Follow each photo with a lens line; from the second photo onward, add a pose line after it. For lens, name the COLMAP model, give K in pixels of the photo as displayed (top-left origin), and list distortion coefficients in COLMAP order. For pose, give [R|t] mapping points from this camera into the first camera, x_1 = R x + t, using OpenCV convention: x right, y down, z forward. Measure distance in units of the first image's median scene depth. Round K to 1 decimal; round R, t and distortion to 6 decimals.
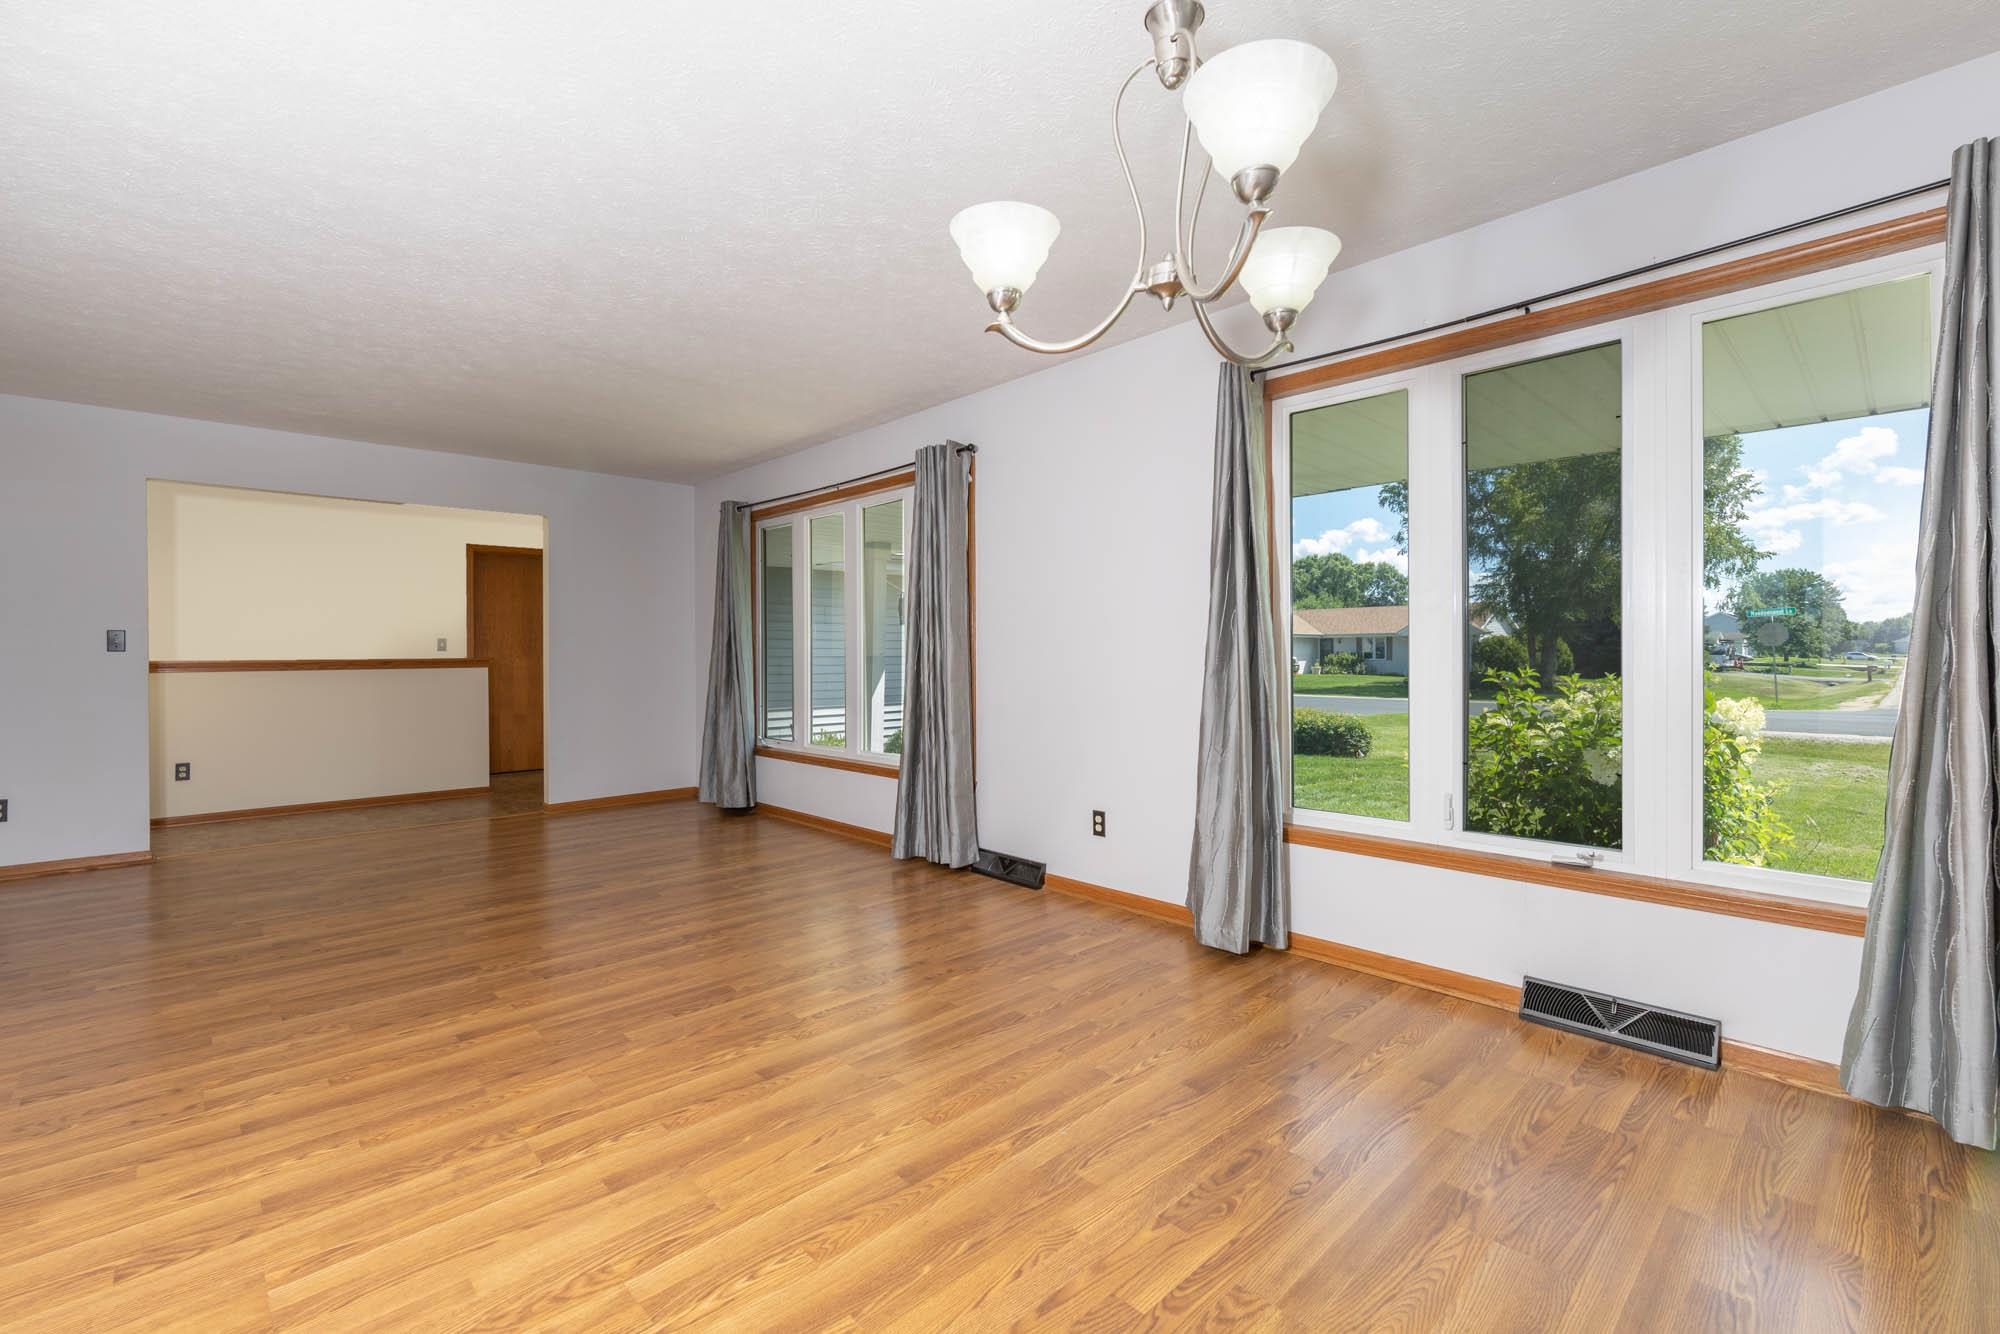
lens RADIAL K [[873.2, 0, 993.2], [0, 873.2, 651.0], [0, 0, 1]] dist [0.001795, 0.000348]
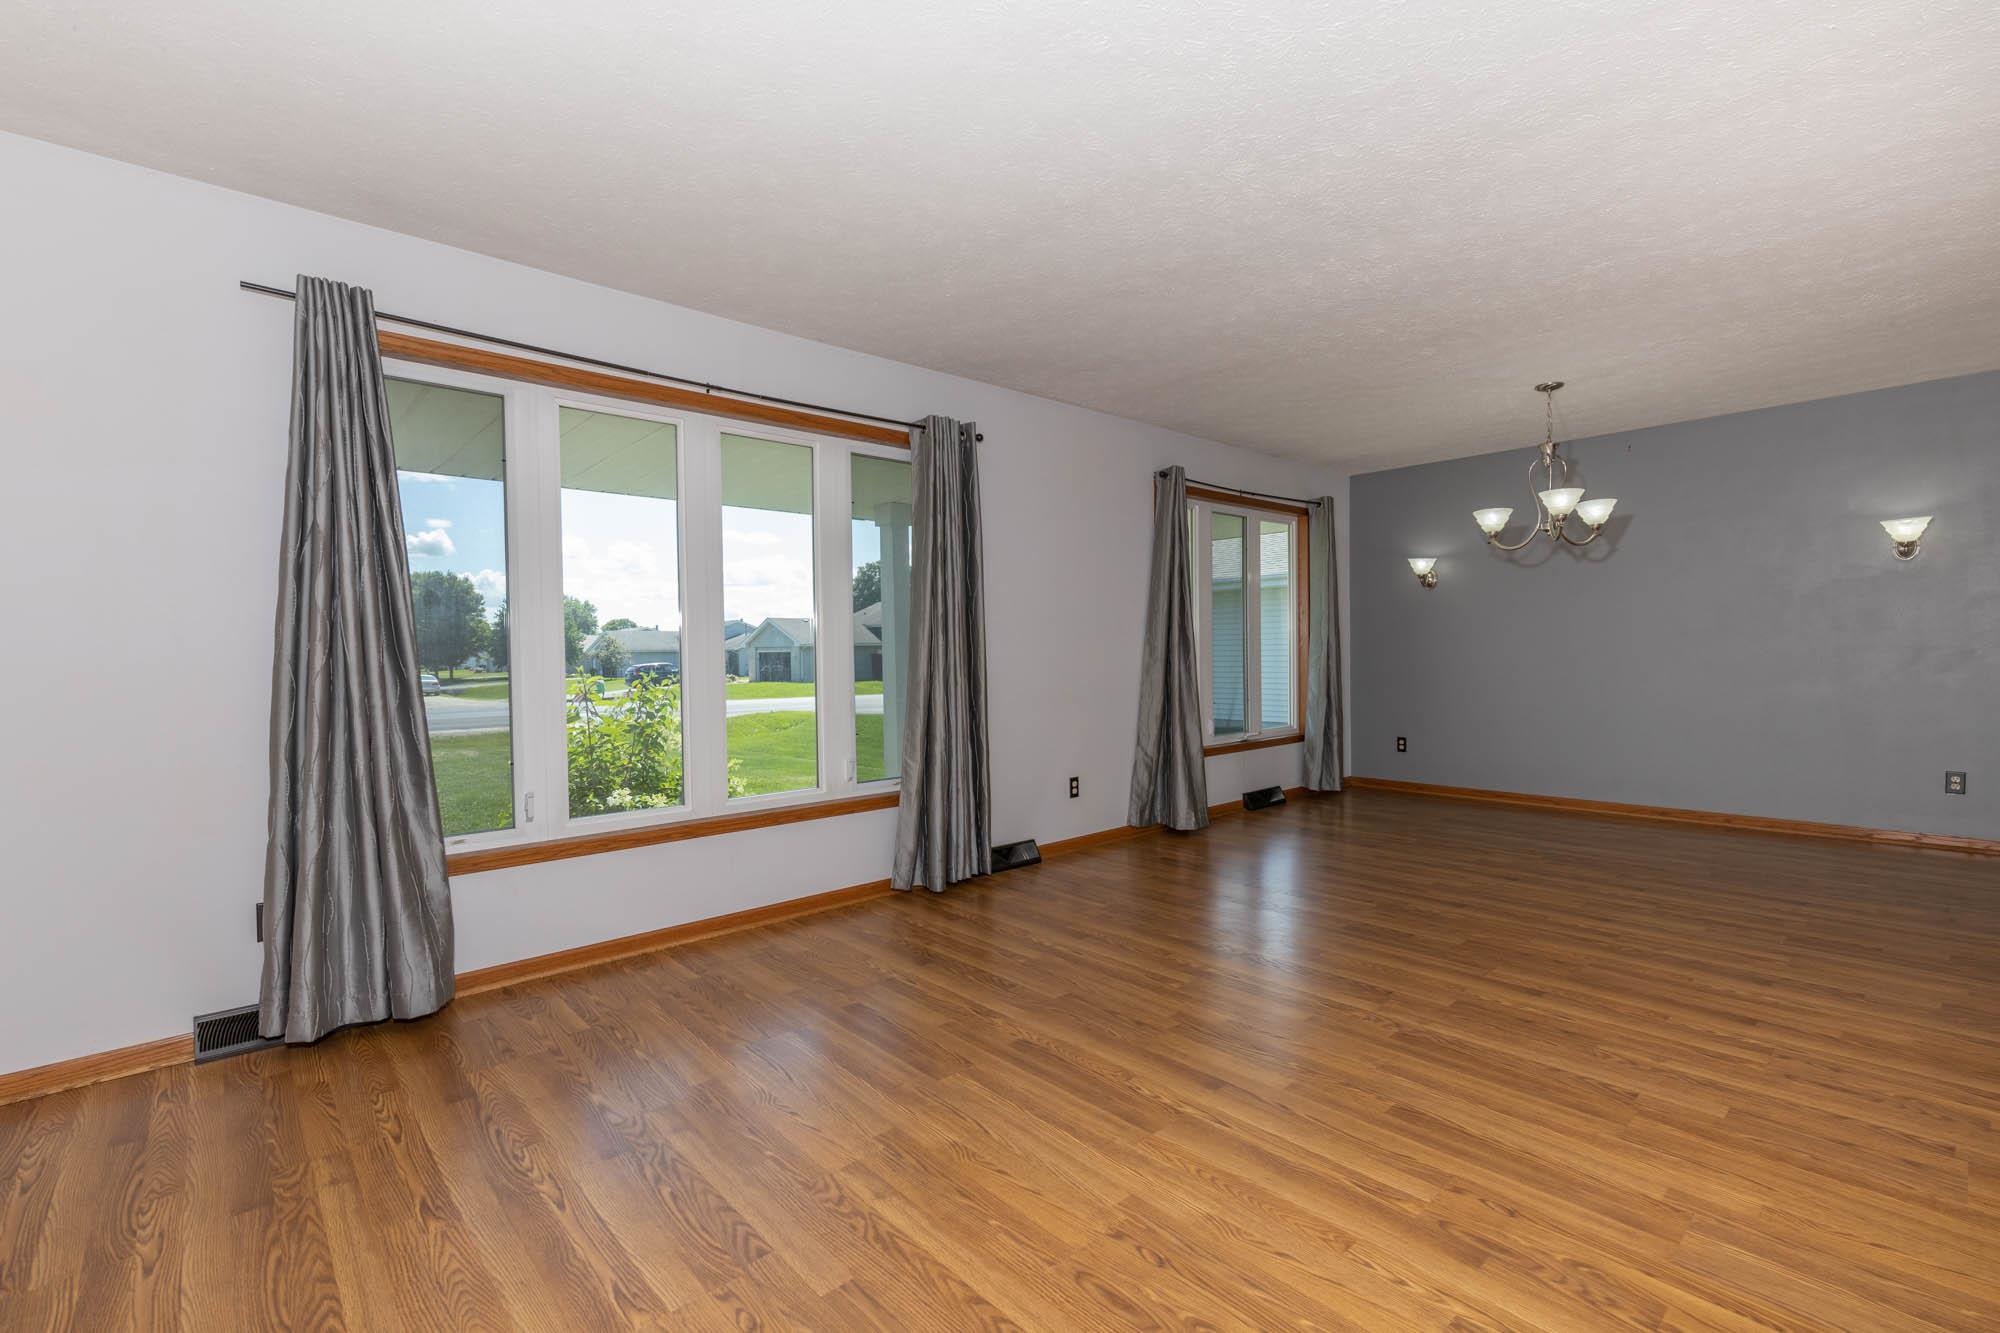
lens RADIAL K [[873.2, 0, 1001.4], [0, 873.2, 667.4], [0, 0, 1]] dist [0.001795, 0.000348]
pose [[0.021739, -0.013052, 0.999678, -1.558866], [0.010967, 0.999858, 0.012816, 0.014968], [-0.999704, 0.010685, 0.021879, 1.502568]]
